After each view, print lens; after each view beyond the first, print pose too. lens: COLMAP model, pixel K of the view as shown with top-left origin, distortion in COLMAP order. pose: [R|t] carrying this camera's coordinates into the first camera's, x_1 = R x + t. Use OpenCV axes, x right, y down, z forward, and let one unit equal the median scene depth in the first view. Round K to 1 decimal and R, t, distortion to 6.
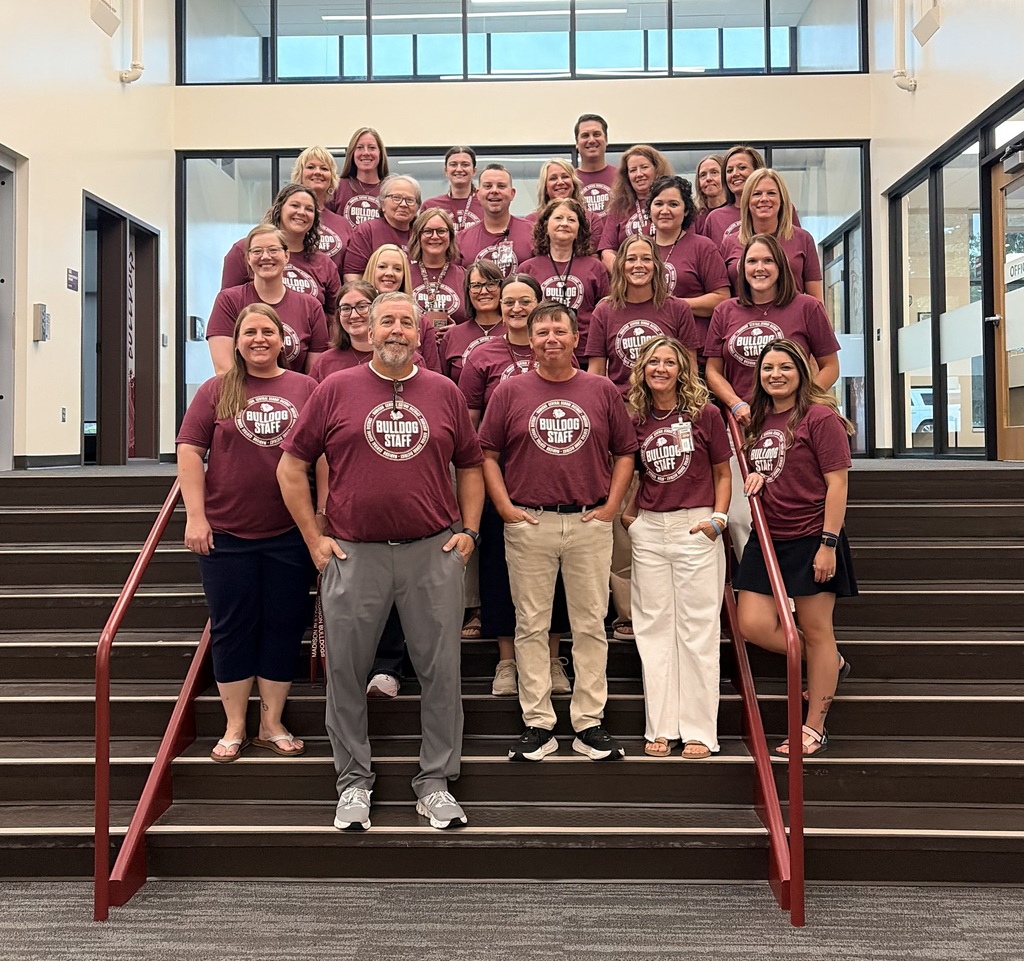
lens RADIAL K [[1214.8, 0, 515.0], [0, 1214.8, 400.0], [0, 0, 1]] dist [0.026242, 0.000000]
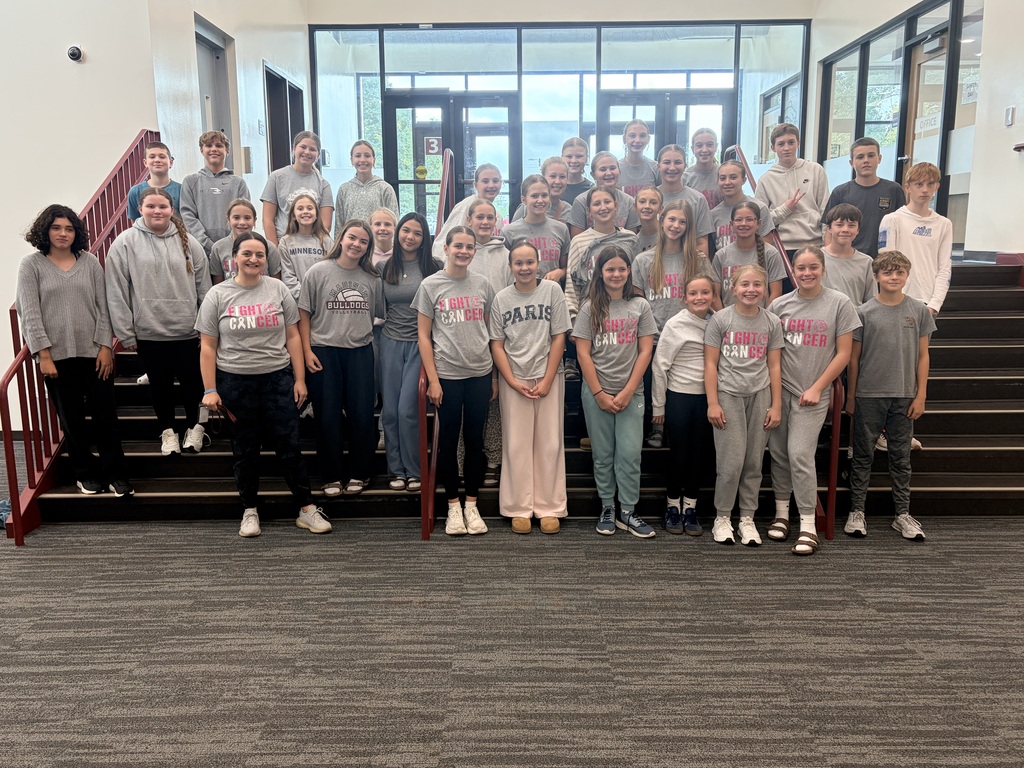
lens RADIAL K [[867.2, 0, 506.1], [0, 867.2, 383.8], [0, 0, 1]] dist [0.017292, -0.004453]
pose [[0.999665, -0.005677, 0.025241, -0.240214], [0.000212, 0.977392, 0.211433, -0.046824], [-0.025871, -0.211357, 0.977066, -0.144308]]
